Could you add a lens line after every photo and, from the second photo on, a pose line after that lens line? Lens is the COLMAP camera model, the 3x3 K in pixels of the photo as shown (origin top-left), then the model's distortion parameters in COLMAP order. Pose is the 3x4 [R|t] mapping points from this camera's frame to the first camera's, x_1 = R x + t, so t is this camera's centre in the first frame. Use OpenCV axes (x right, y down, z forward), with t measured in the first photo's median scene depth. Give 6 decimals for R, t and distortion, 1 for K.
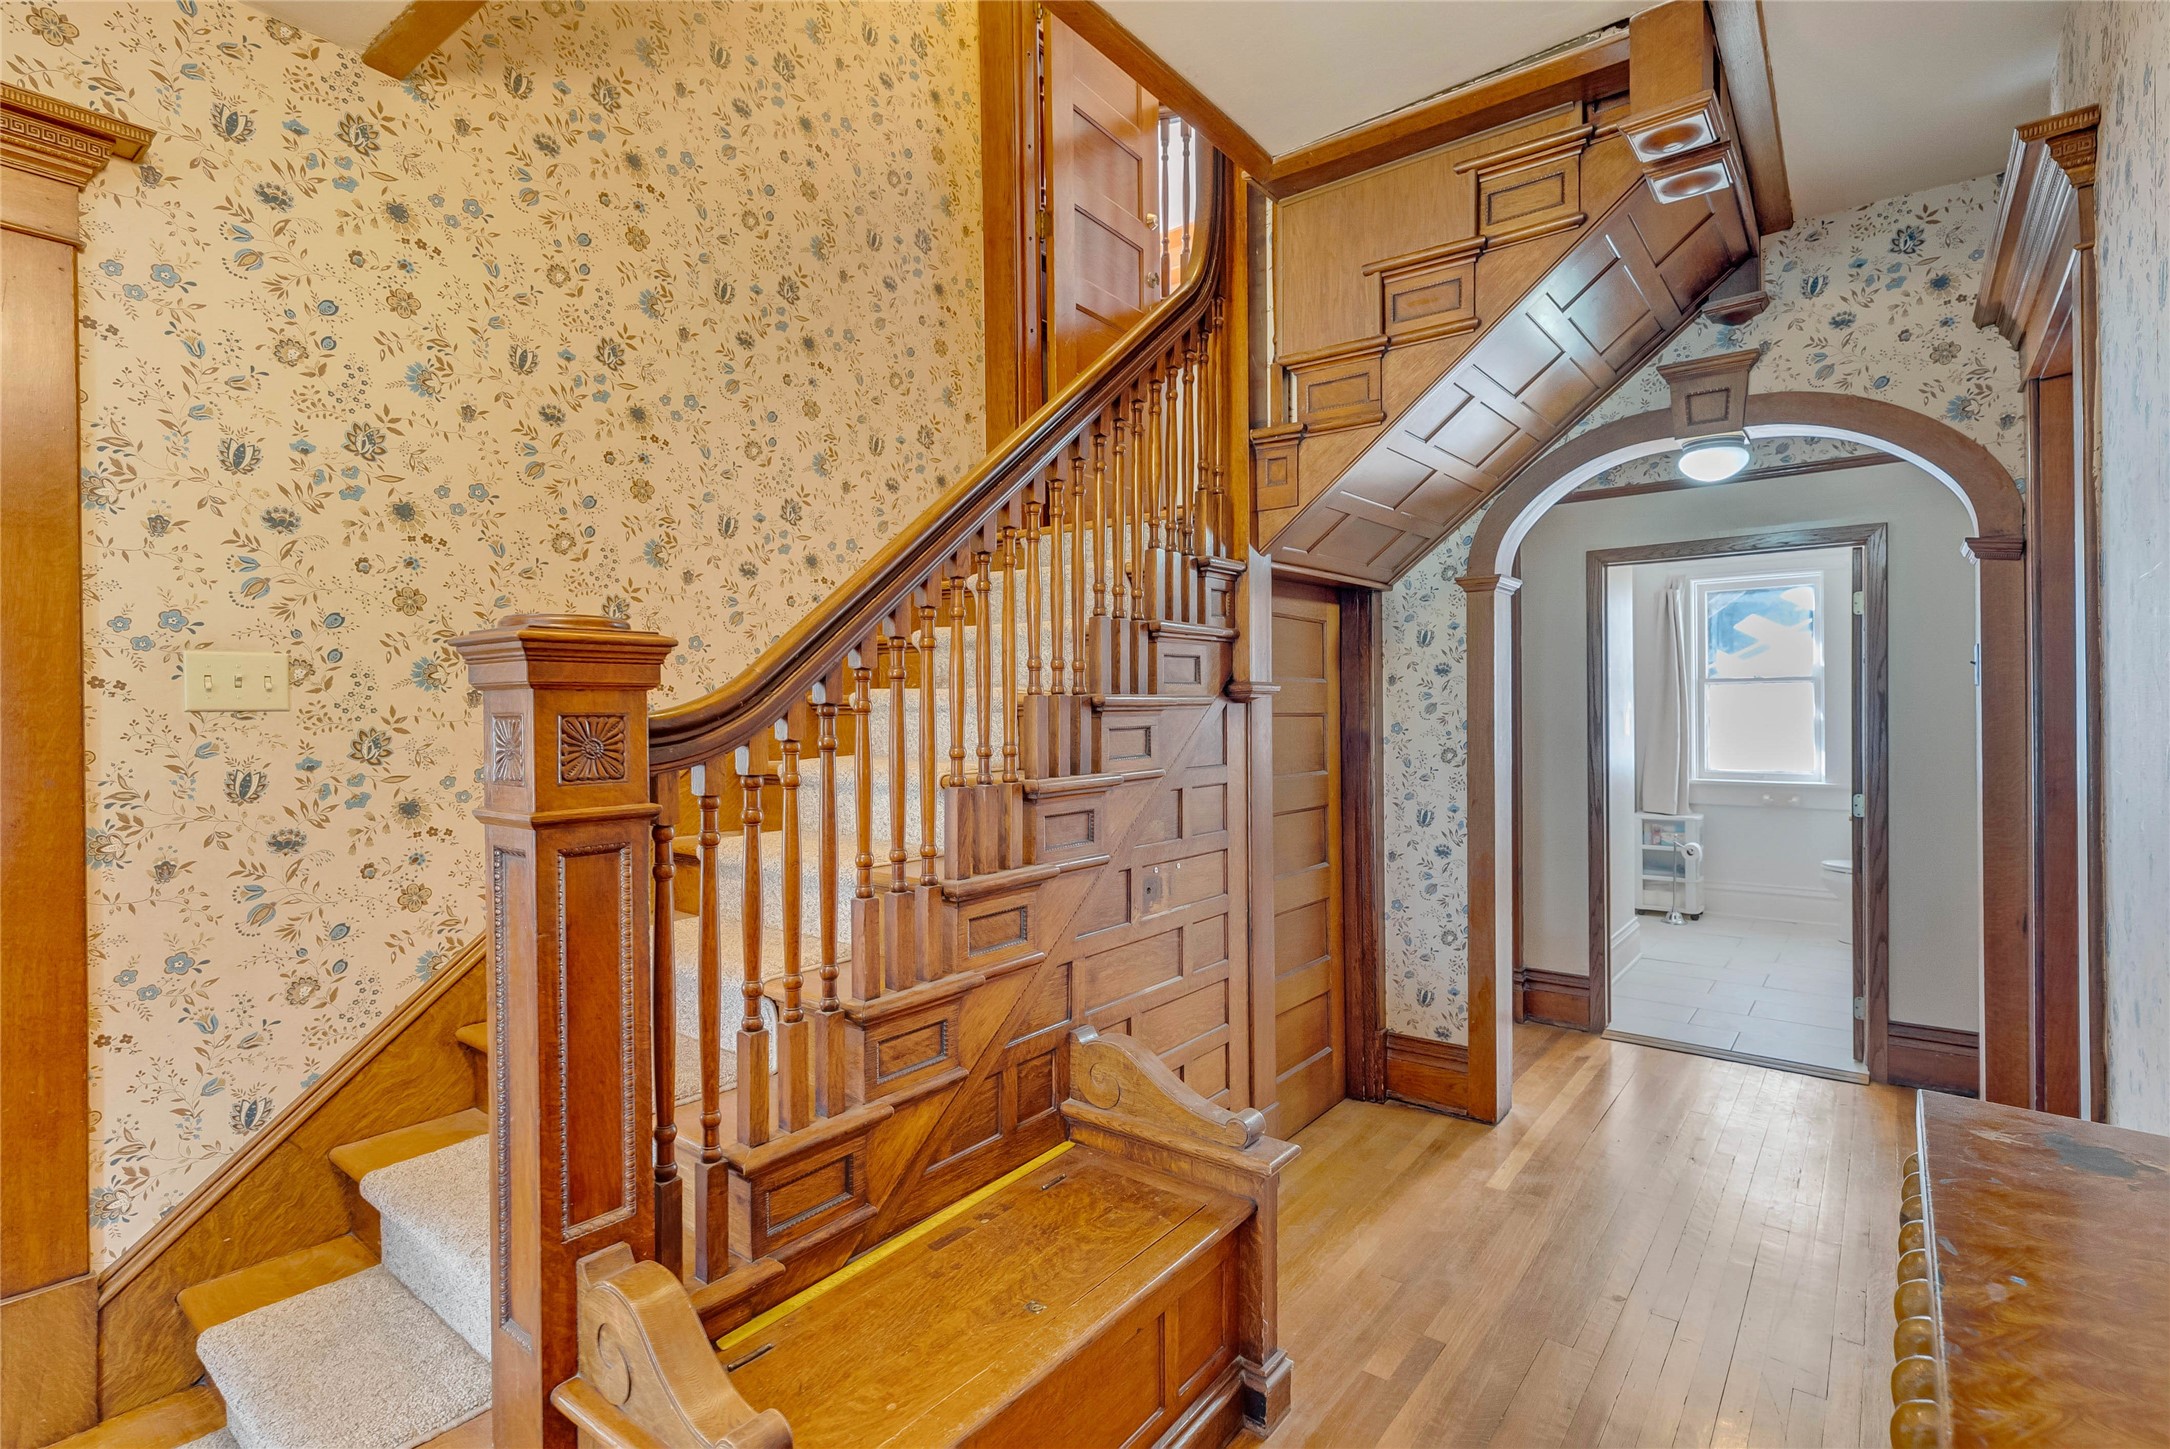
lens RADIAL K [[1034.3, 0, 1089.4], [0, 1034.3, 718.8], [0, 0, 1]] dist [0.004016, -0.002294]
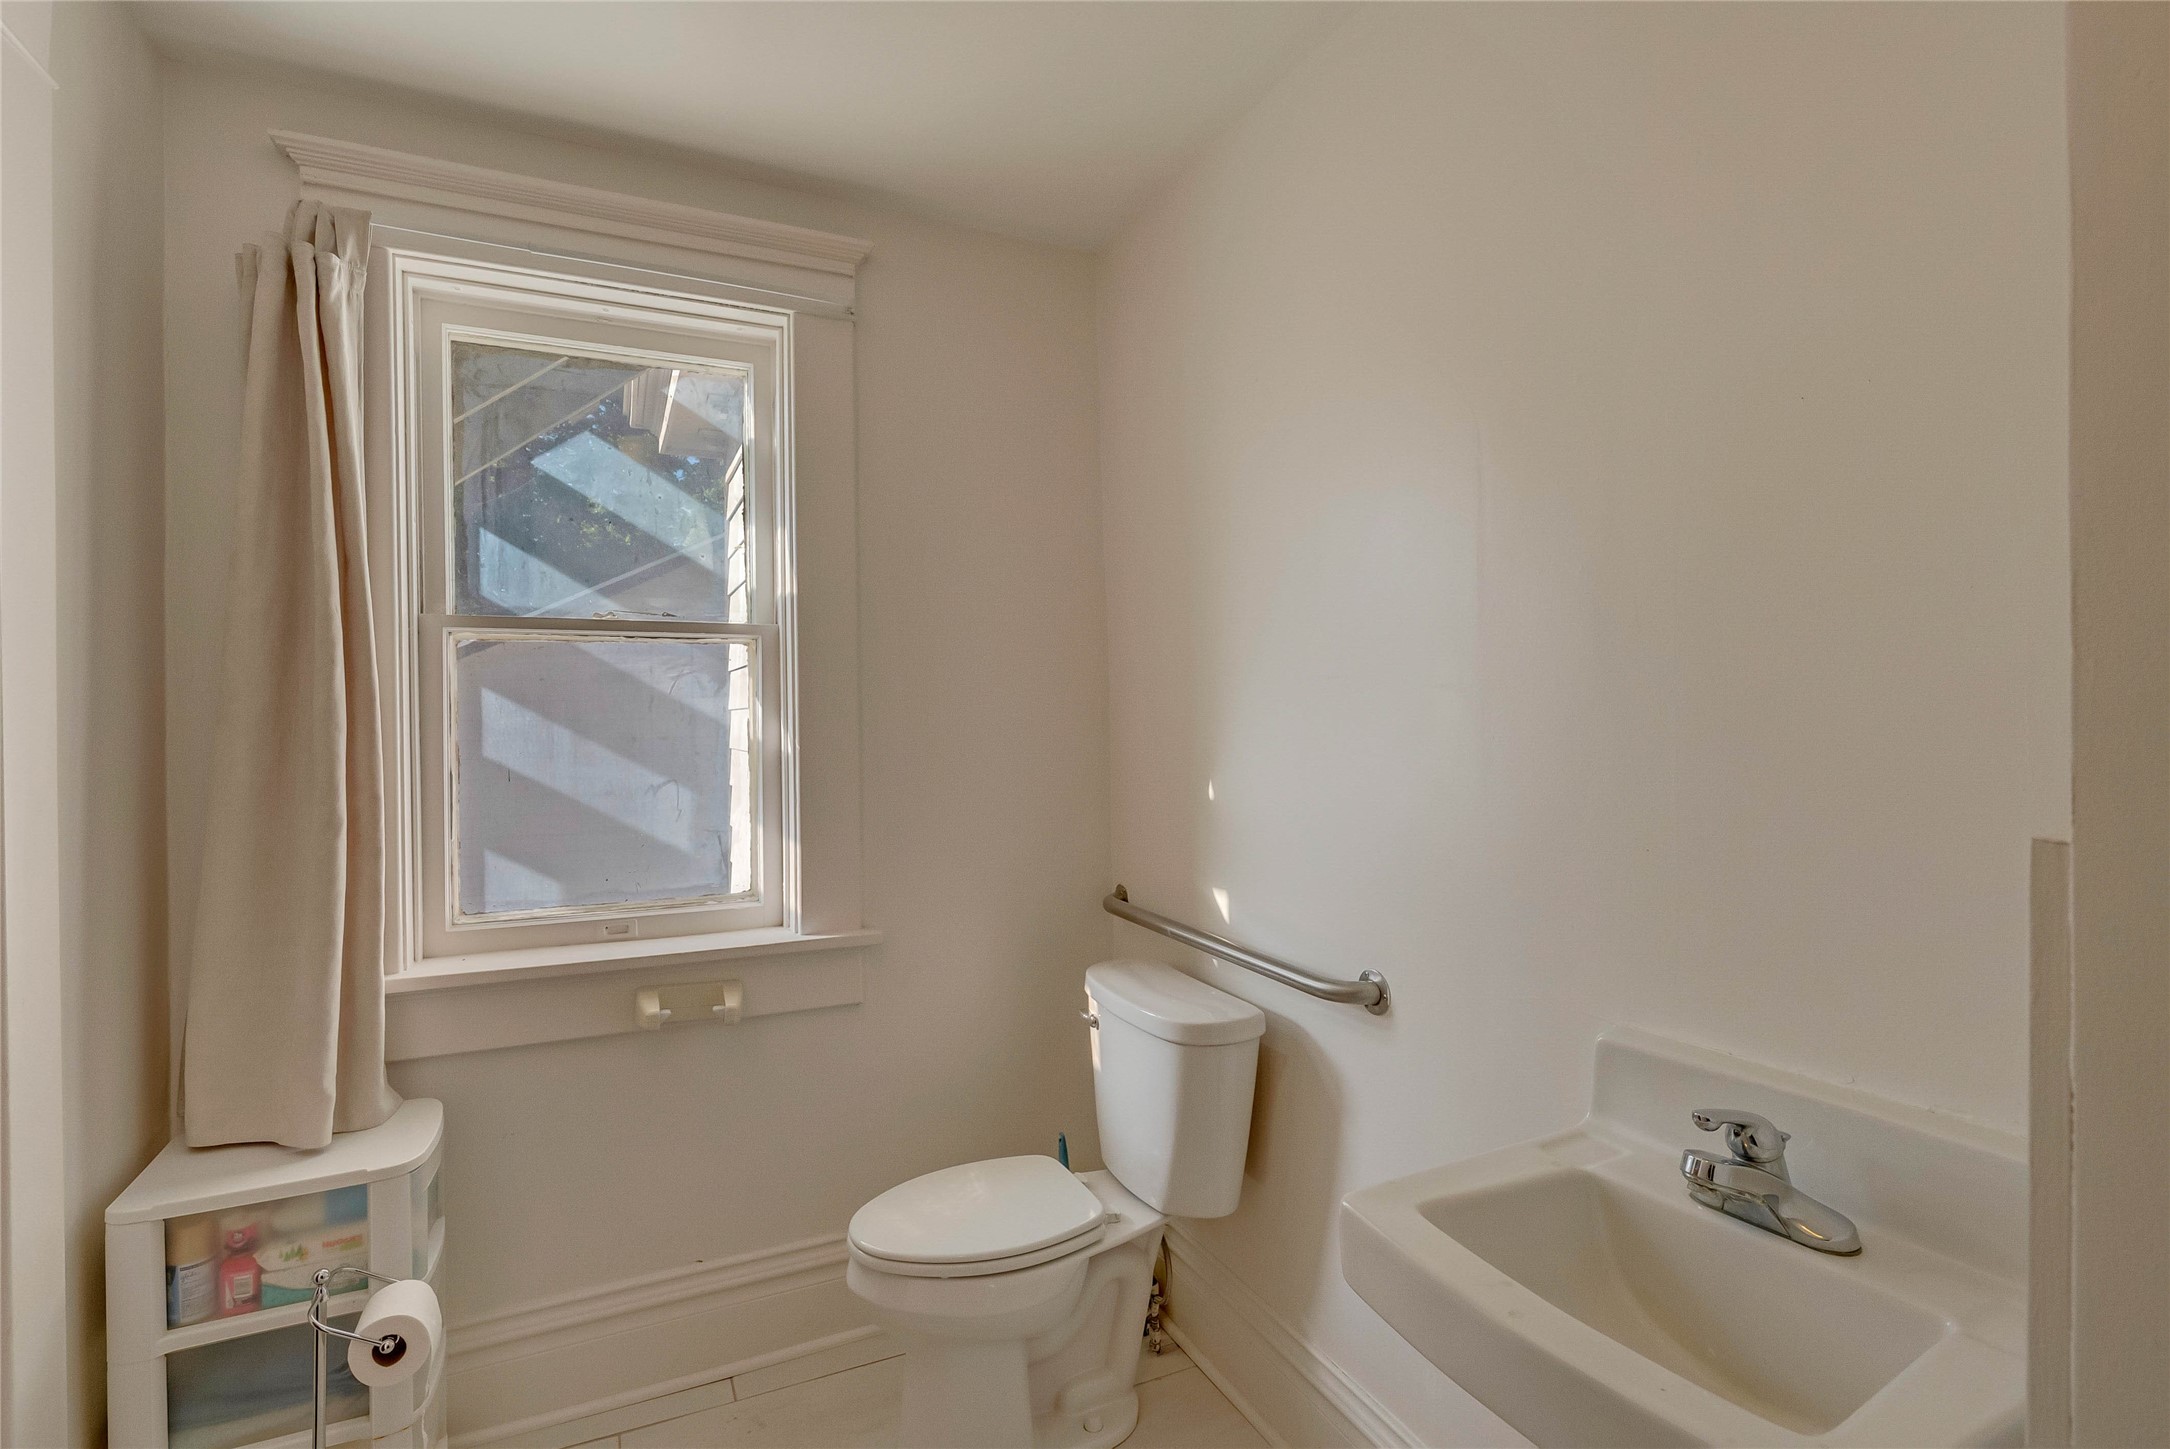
lens RADIAL K [[1034.3, 0, 1083.3], [0, 1034.3, 717.3], [0, 0, 1]] dist [0.004016, -0.002294]
pose [[0.452175, -0.004056, 0.891920, 1.038800], [0.006374, 0.999979, 0.001316, -0.020777], [-0.891907, 0.005090, 0.452191, 1.768104]]
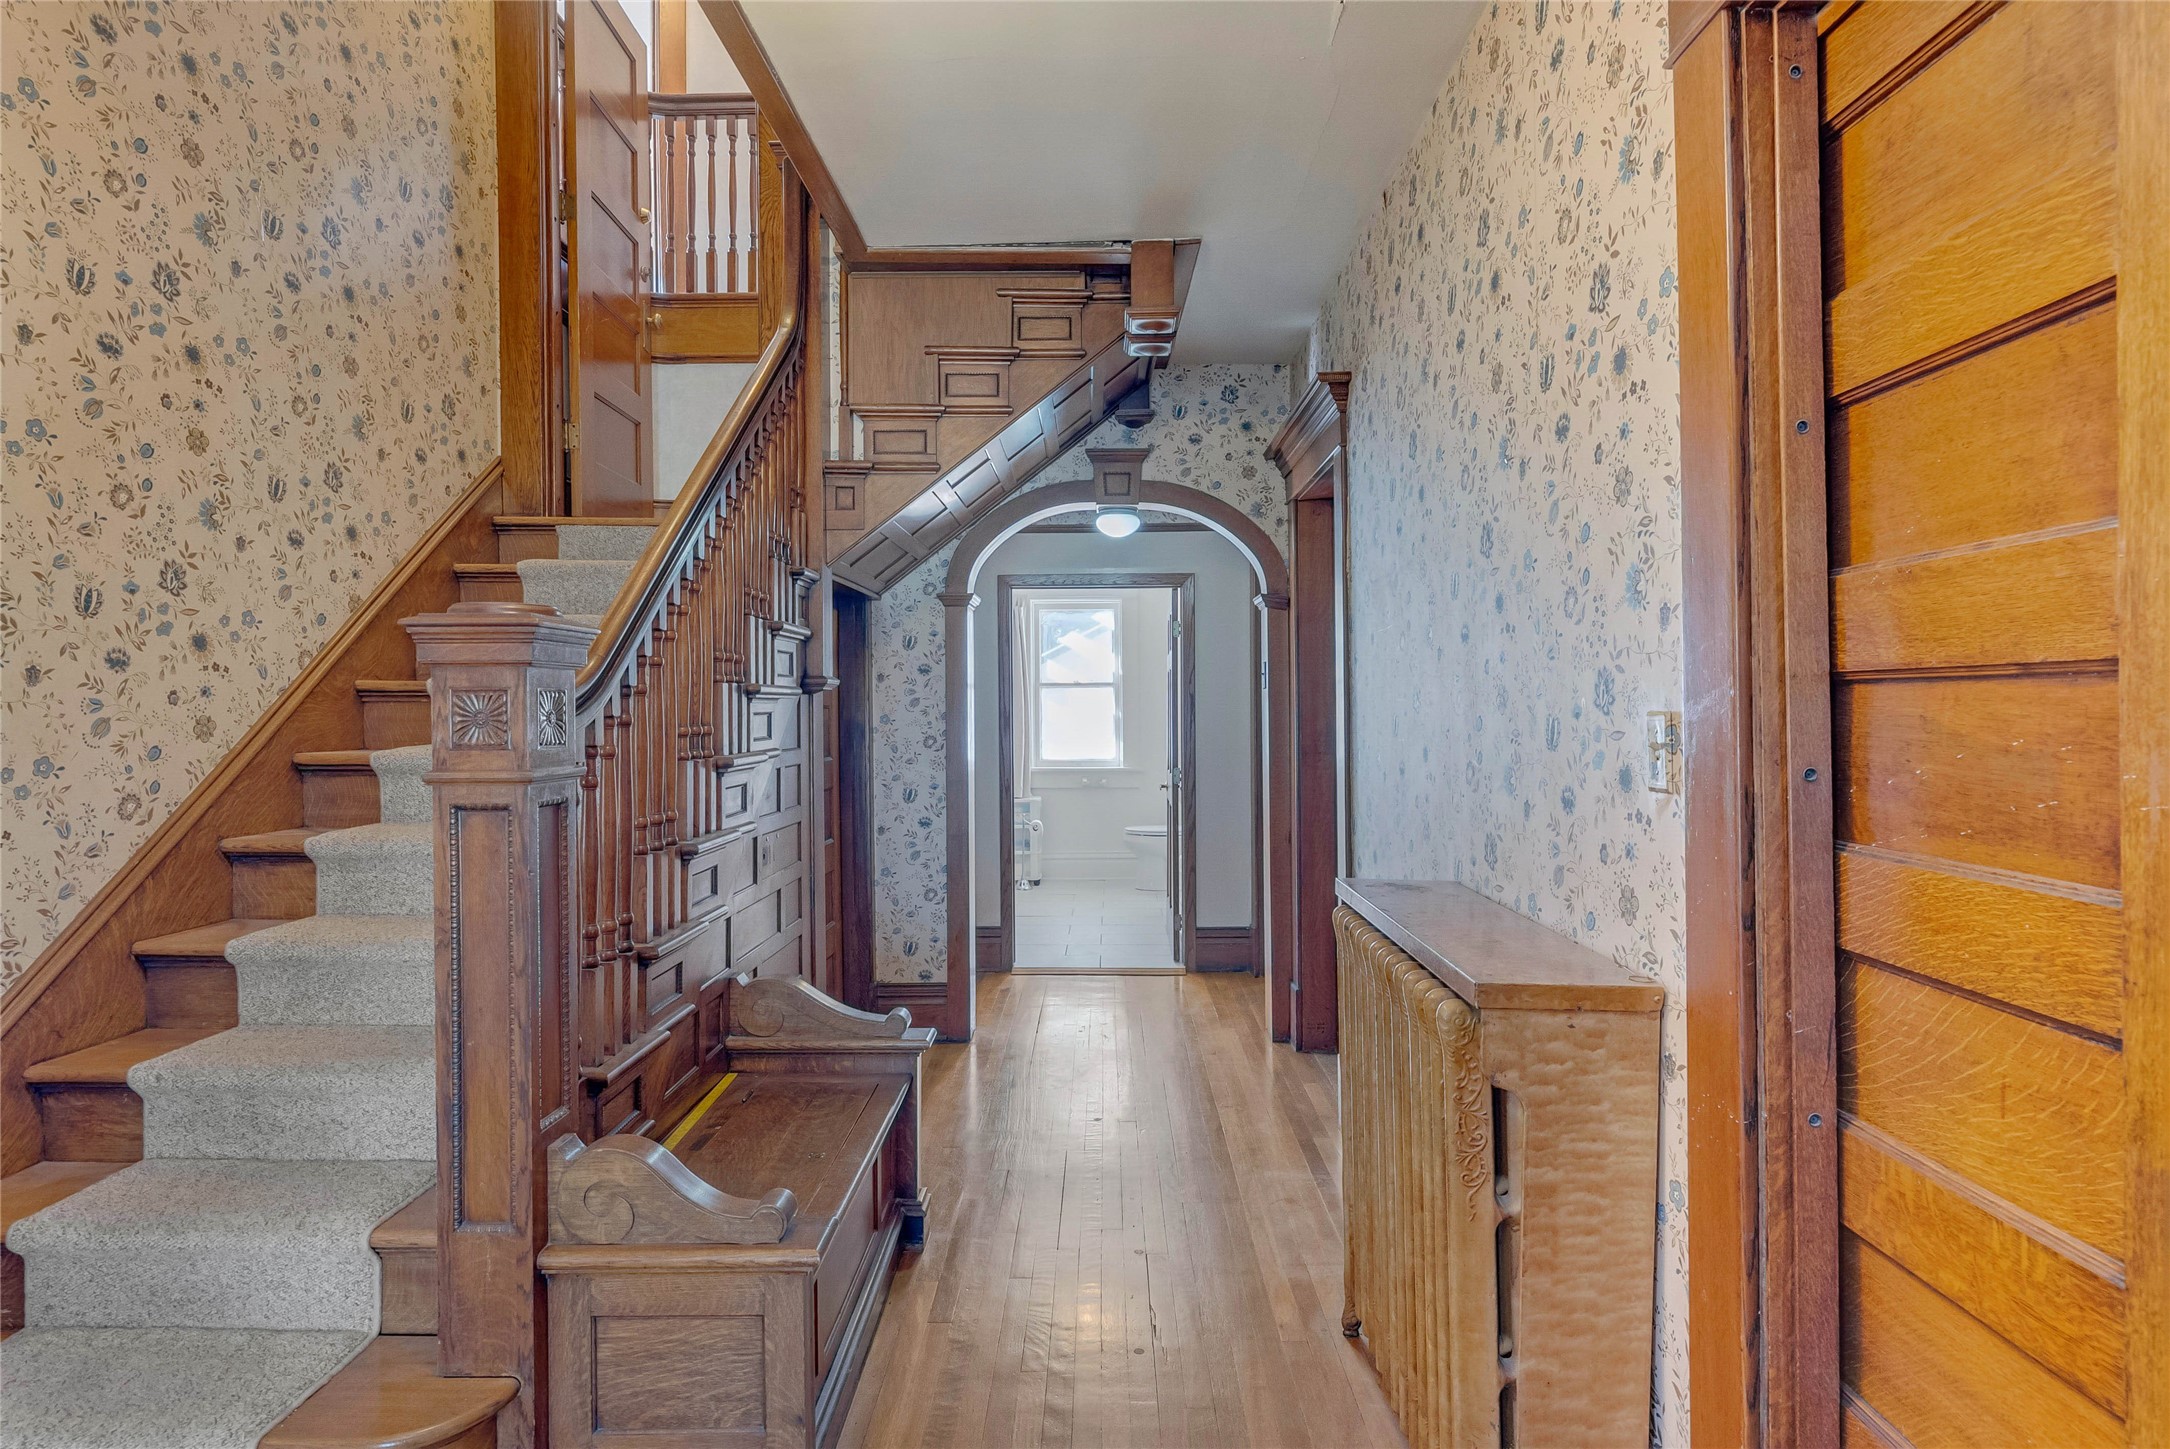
lens RADIAL K [[1142.8, 0, 1093.2], [0, 1142.8, 717.4], [0, 0, 1]] dist [0.004918, -0.000506]
pose [[0.796233, -0.000029, 0.604990, -0.375021], [0.003317, 0.999985, -0.004318, 0.016916], [-0.604981, 0.005445, 0.796221, -0.204094]]
